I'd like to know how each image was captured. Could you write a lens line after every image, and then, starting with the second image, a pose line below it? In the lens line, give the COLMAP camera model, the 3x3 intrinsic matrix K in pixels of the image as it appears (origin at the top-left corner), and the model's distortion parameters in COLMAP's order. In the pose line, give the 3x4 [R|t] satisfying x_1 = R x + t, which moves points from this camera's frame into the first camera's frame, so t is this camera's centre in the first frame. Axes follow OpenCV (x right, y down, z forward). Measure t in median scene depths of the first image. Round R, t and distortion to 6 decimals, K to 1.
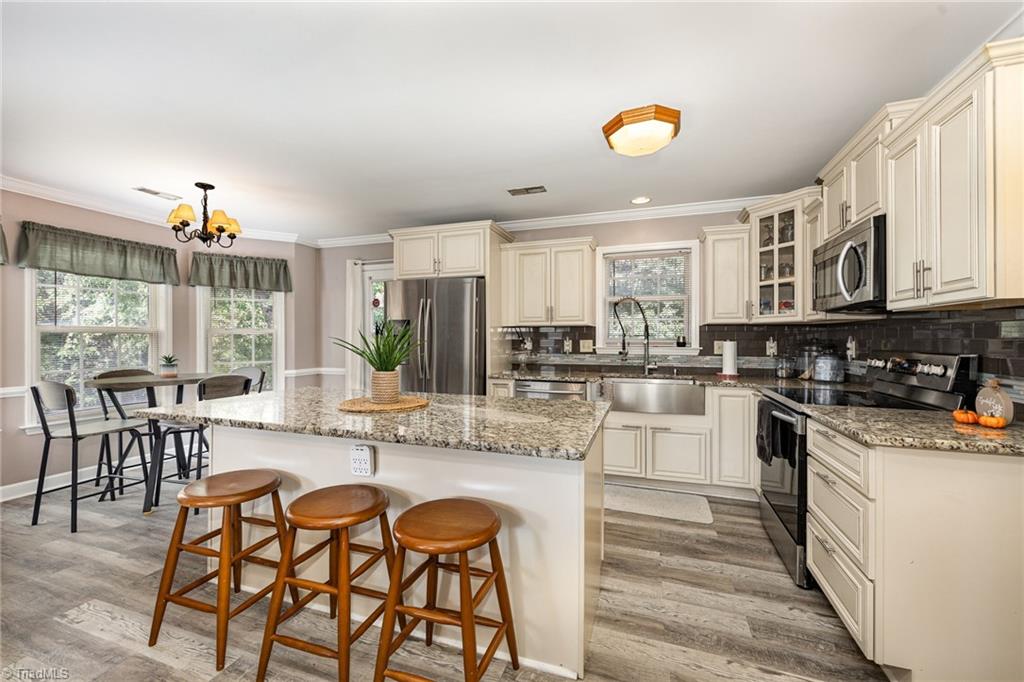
lens RADIAL K [[402.7, 0, 506.8], [0, 402.7, 338.0], [0, 0, 1]] dist [0.000210, -0.000080]
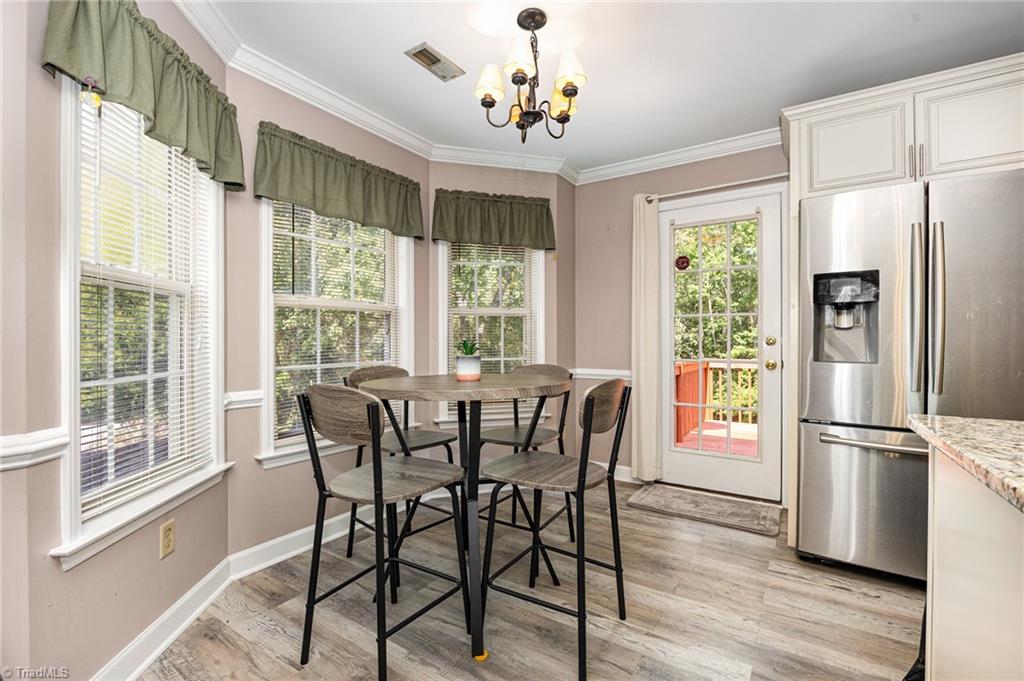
lens RADIAL K [[443.8, 0, 488.7], [0, 443.8, 339.3], [0, 0, 1]] dist [-0.000401, -0.000062]
pose [[0.960023, -0.004465, -0.279885, -0.553564], [0.004848, 0.999988, 0.000676, 0.035267], [0.279878, -0.002006, 0.960033, 0.367122]]
